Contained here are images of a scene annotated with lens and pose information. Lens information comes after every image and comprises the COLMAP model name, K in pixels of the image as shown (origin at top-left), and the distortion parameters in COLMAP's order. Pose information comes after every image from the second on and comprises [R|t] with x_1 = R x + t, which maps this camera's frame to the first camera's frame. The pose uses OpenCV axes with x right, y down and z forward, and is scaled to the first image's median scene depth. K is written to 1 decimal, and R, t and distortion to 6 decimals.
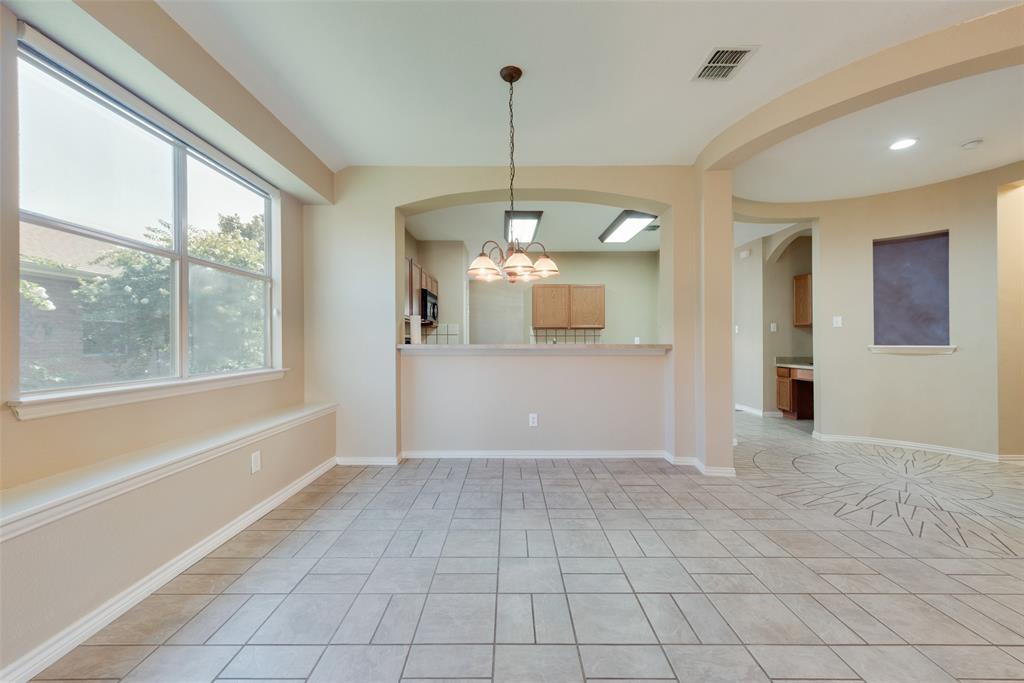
lens RADIAL K [[402.0, 0, 512.0], [0, 402.0, 341.5], [0, 0, 1]] dist [0.003807, 0.000098]
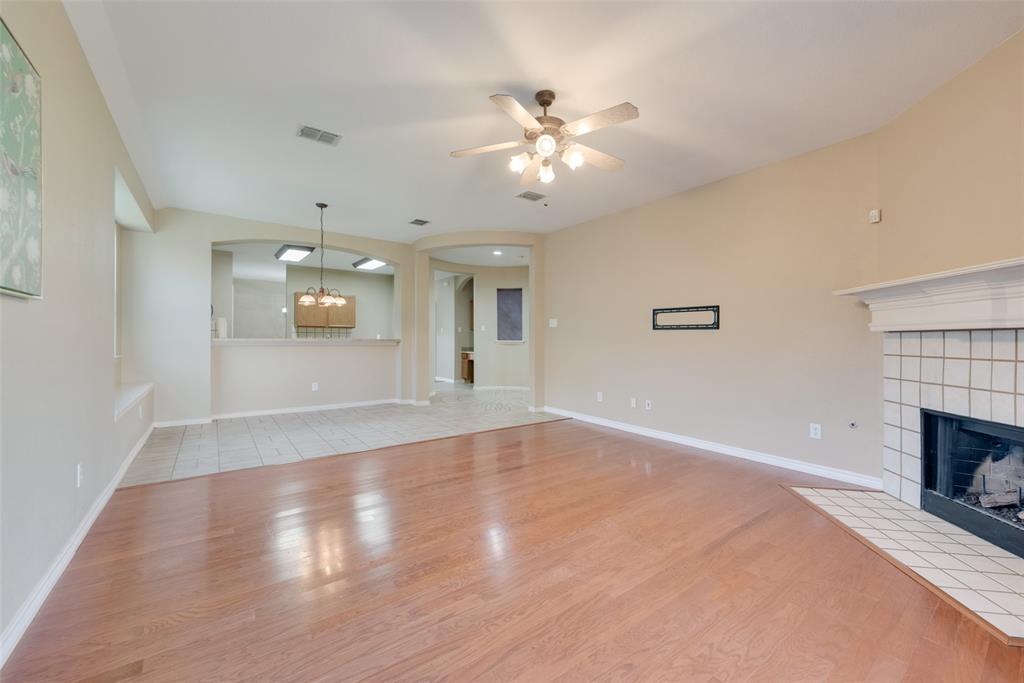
lens RADIAL K [[402.0, 0, 512.0], [0, 402.0, 341.5], [0, 0, 1]] dist [0.003807, 0.000098]
pose [[0.804784, 0.002447, 0.593563, -0.211444], [-0.008713, 0.999932, 0.007691, -0.001128], [-0.593504, -0.011361, 0.804751, -0.587858]]
